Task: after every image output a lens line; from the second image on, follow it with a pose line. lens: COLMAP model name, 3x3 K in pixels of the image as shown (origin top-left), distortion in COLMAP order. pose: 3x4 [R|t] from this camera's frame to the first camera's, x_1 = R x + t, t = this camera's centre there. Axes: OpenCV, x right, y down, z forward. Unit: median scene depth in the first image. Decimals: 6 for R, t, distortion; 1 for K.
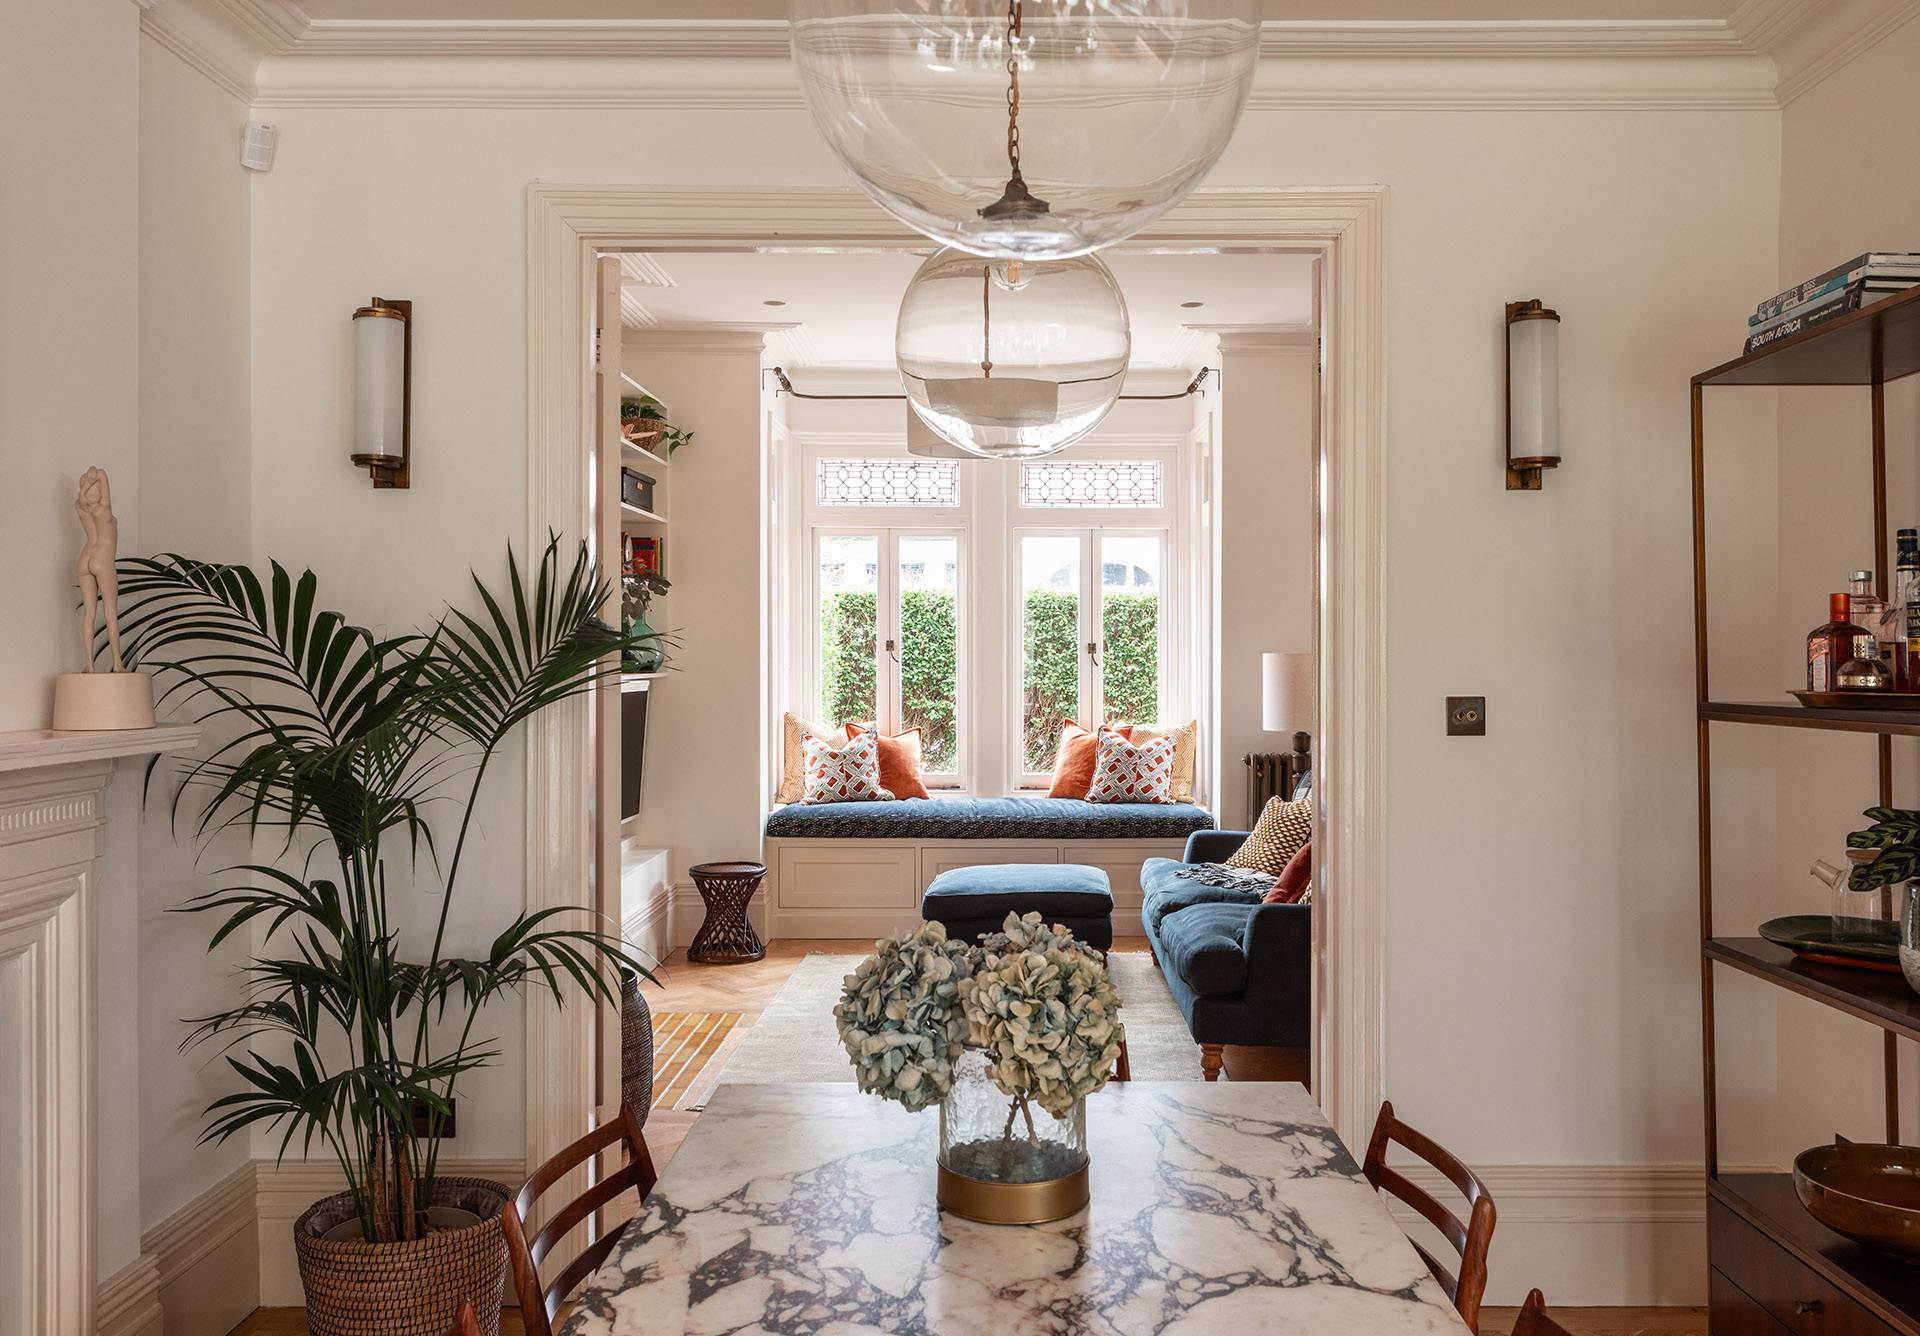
lens RADIAL K [[1631.2, 0, 1002.1], [0, 1631.2, 636.5], [0, 0, 1]] dist [0.006659, -0.002296]
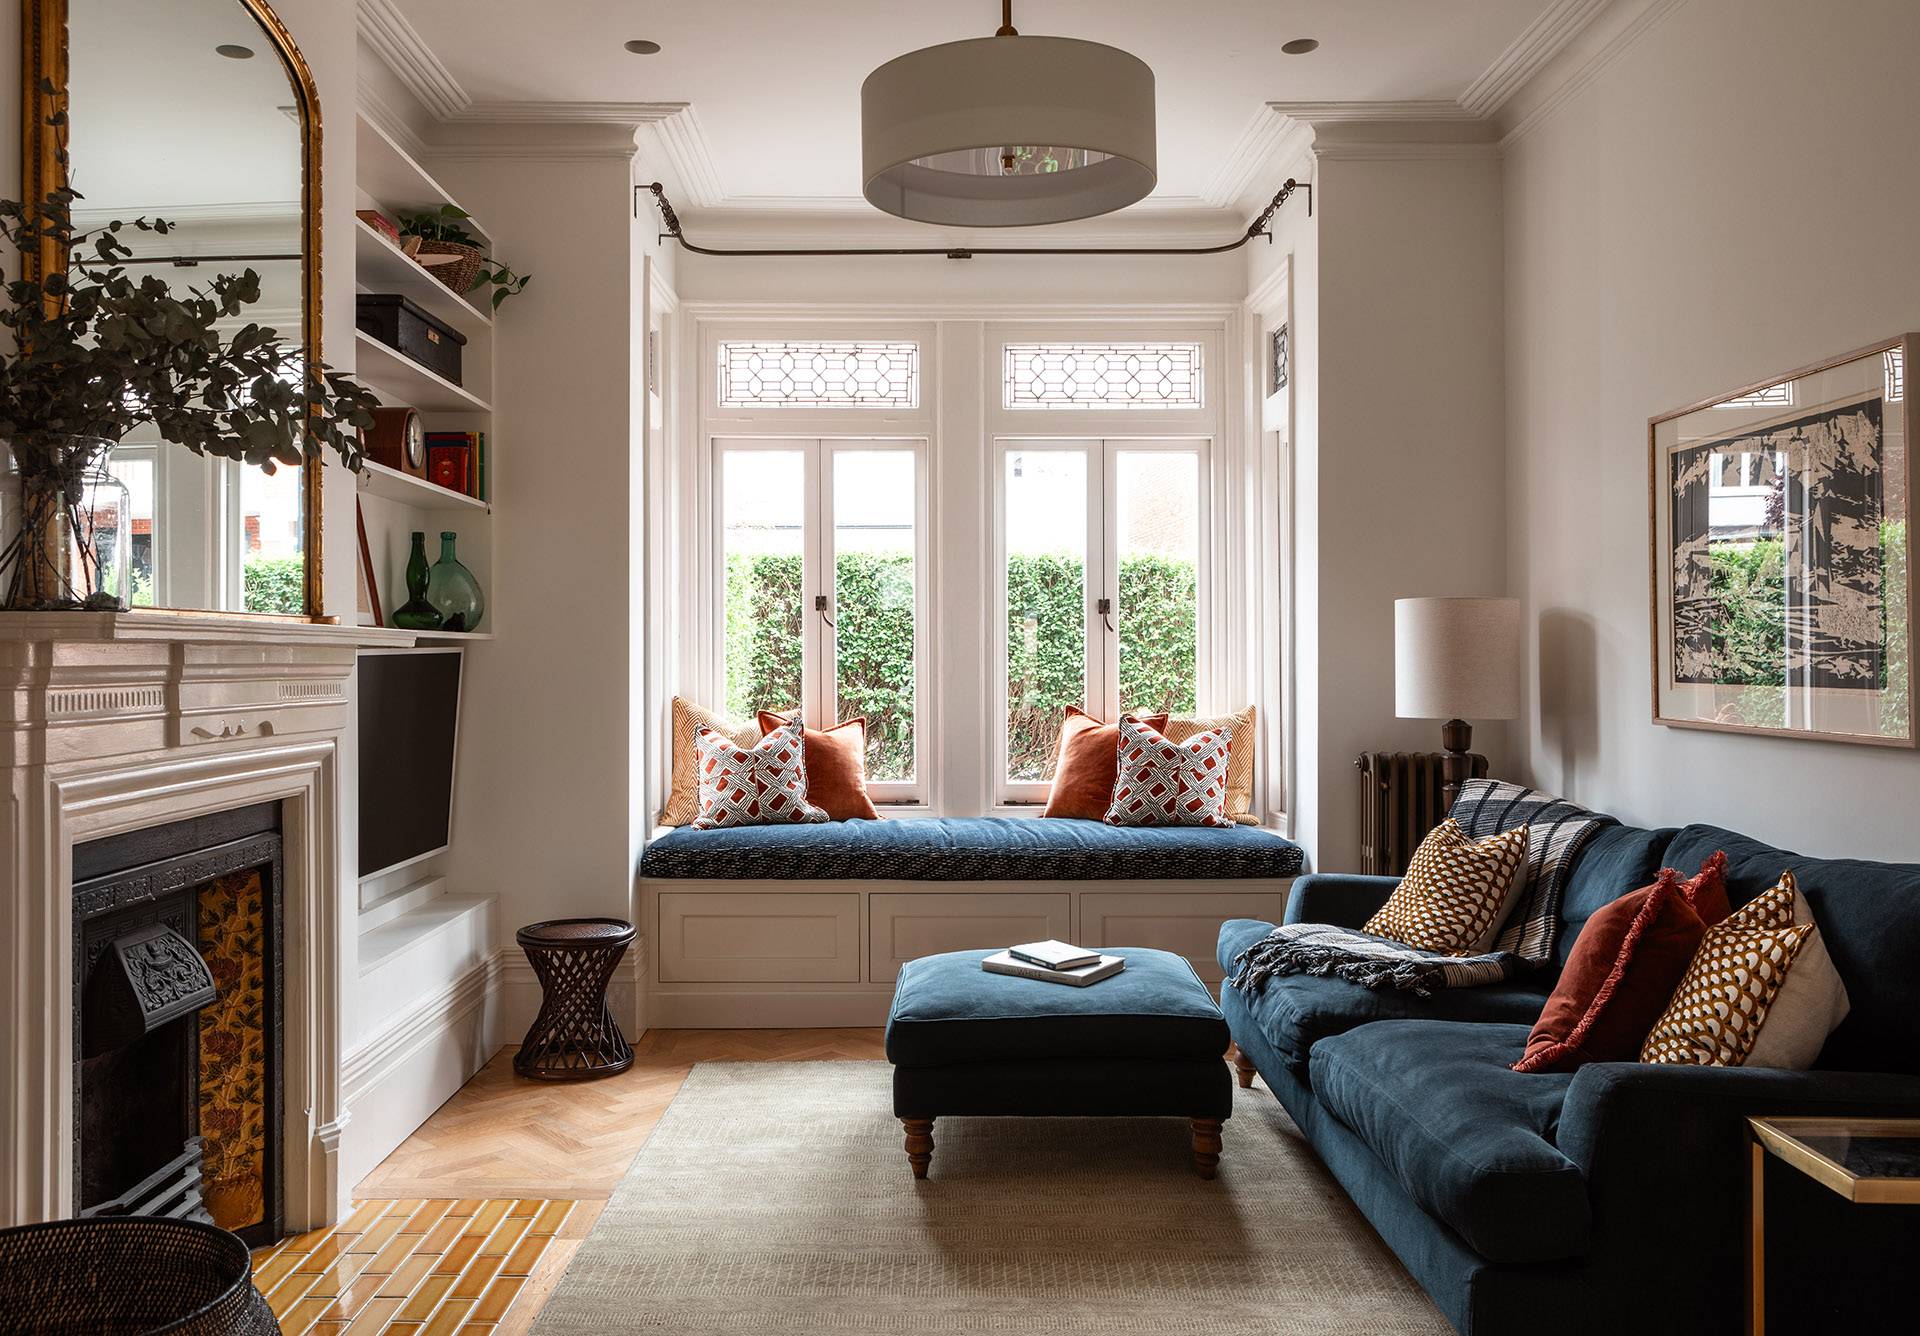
lens RADIAL K [[1576.0, 0, 917.0], [0, 1576.0, 615.5], [0, 0, 1]] dist [0.017881, -0.021642]
pose [[0.999995, -0.001964, -0.002354, -0.028427], [0.001924, 0.999859, -0.016657, 0.025456], [0.002387, 0.016653, 0.999858, 0.349791]]
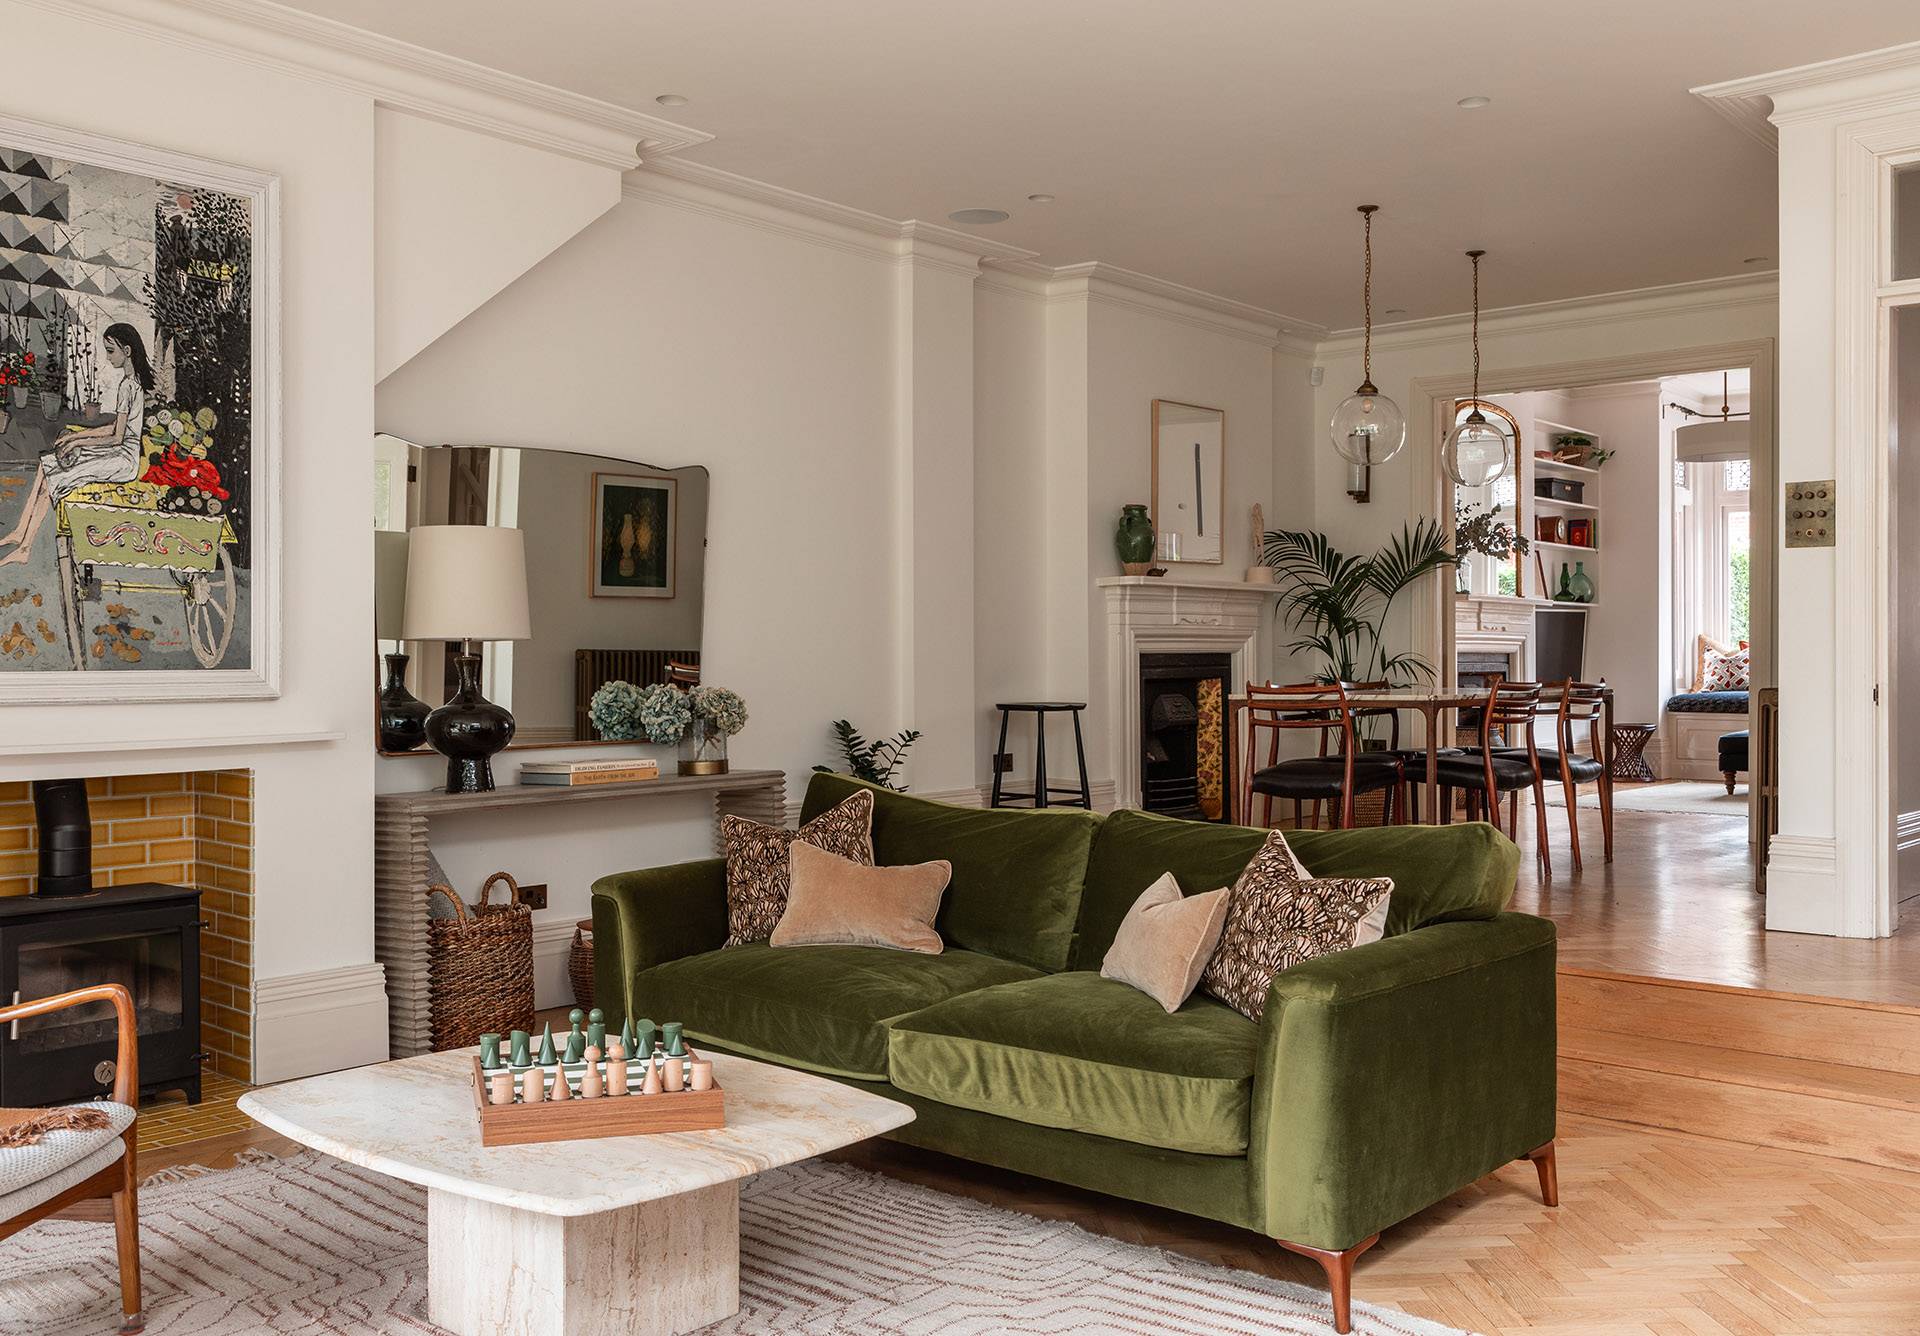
lens RADIAL K [[1709.9, 0, 949.5], [0, 1709.9, 680.9], [0, 0, 1]] dist [-0.009098, 0.009542]
pose [[0.752546, 0.006252, -0.658510, 0.407534], [0.008010, 0.999794, 0.018646, 0.059983], [0.658491, -0.019307, 0.752341, -0.653815]]
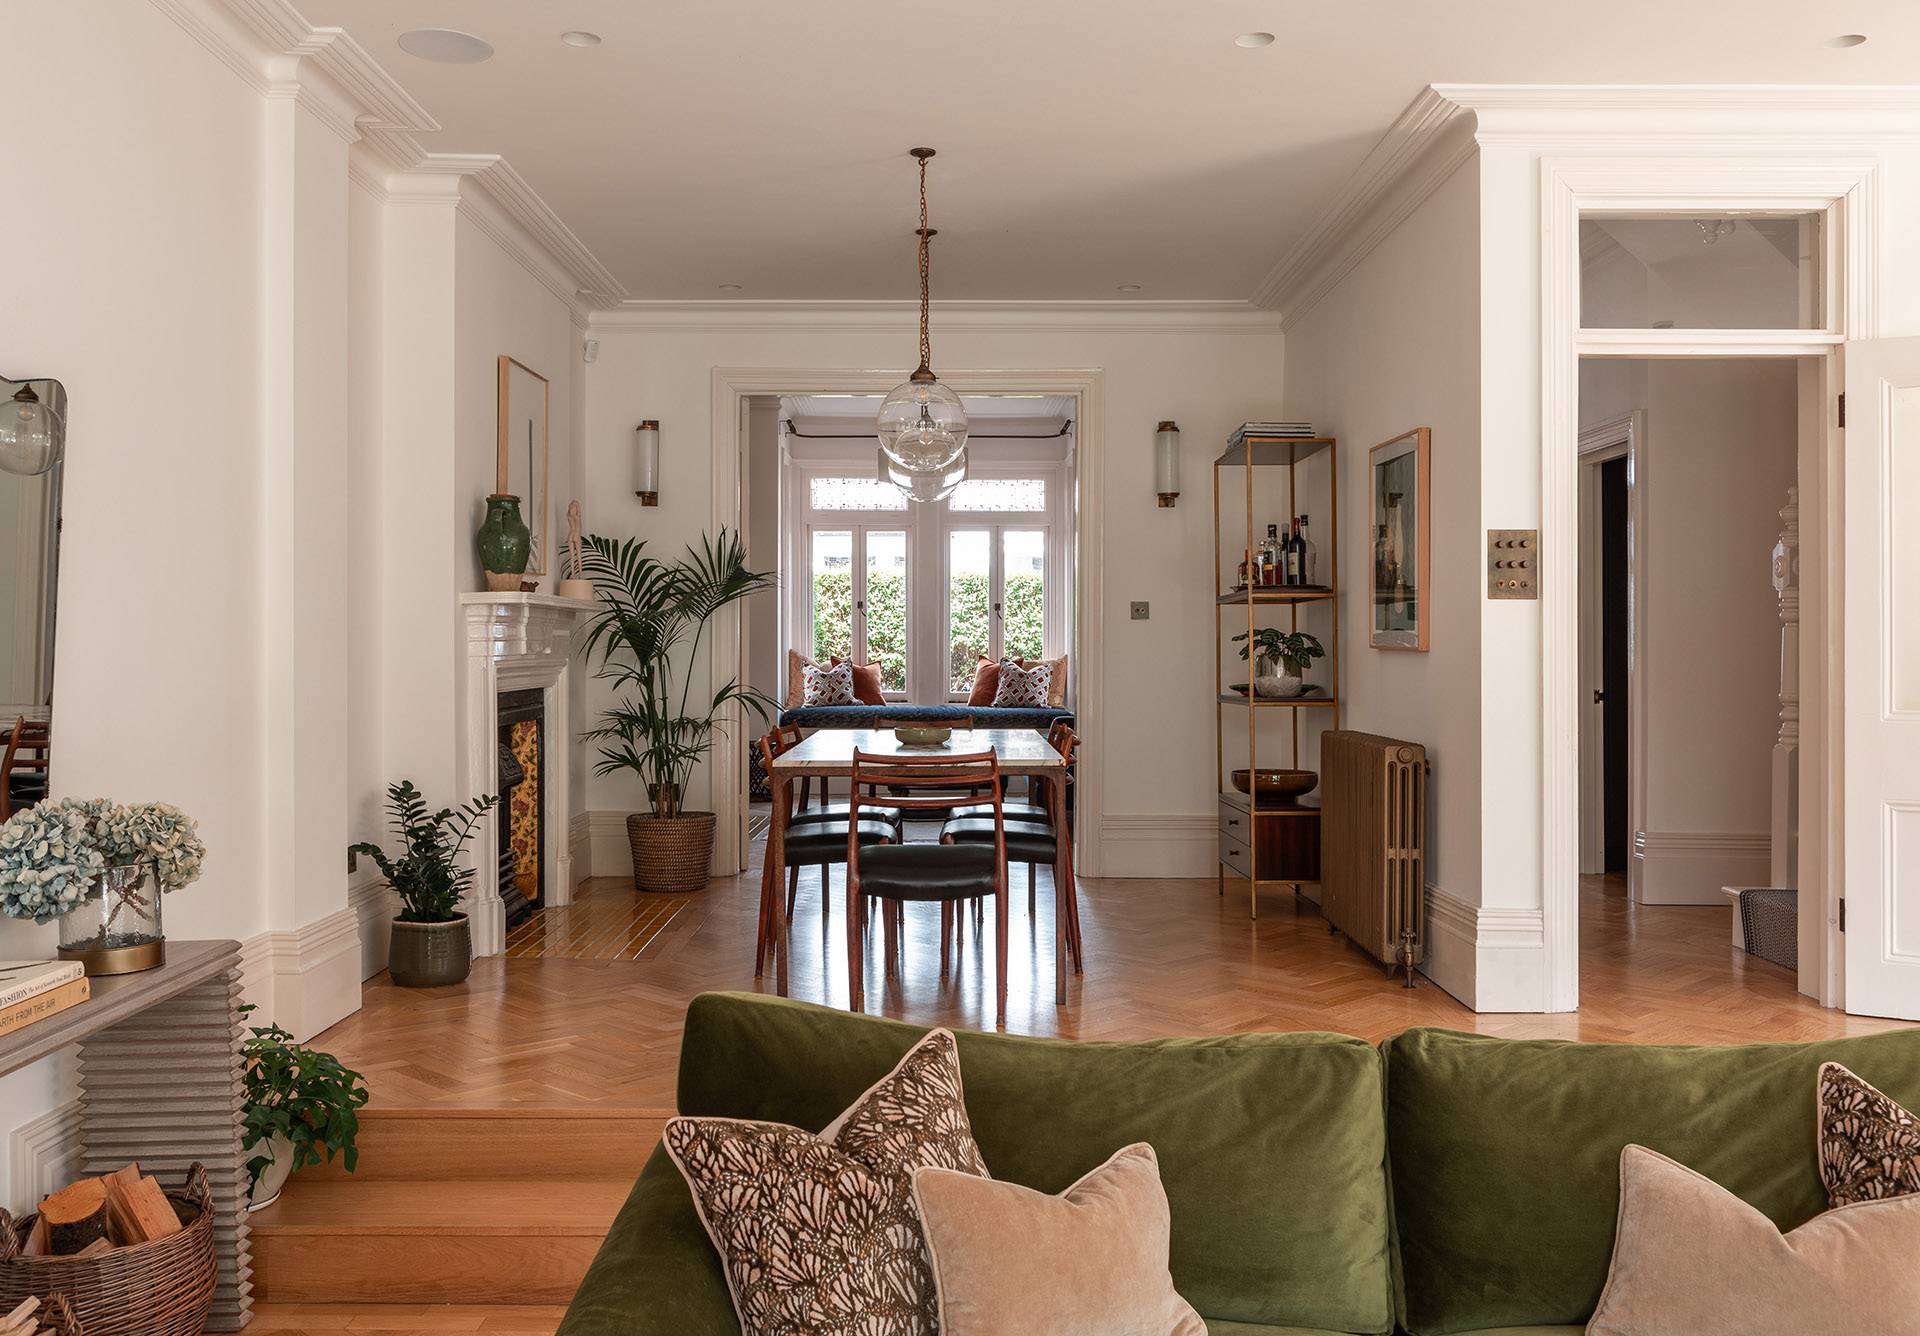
lens RADIAL K [[1631.2, 0, 947.0], [0, 1631.2, 650.9], [0, 0, 1]] dist [0.006659, -0.002296]
pose [[0.999999, 0.001011, -0.000906, 0.012344], [-0.001002, 0.999947, 0.010242, 0.036067], [0.000916, -0.010241, 0.999947, -0.532267]]
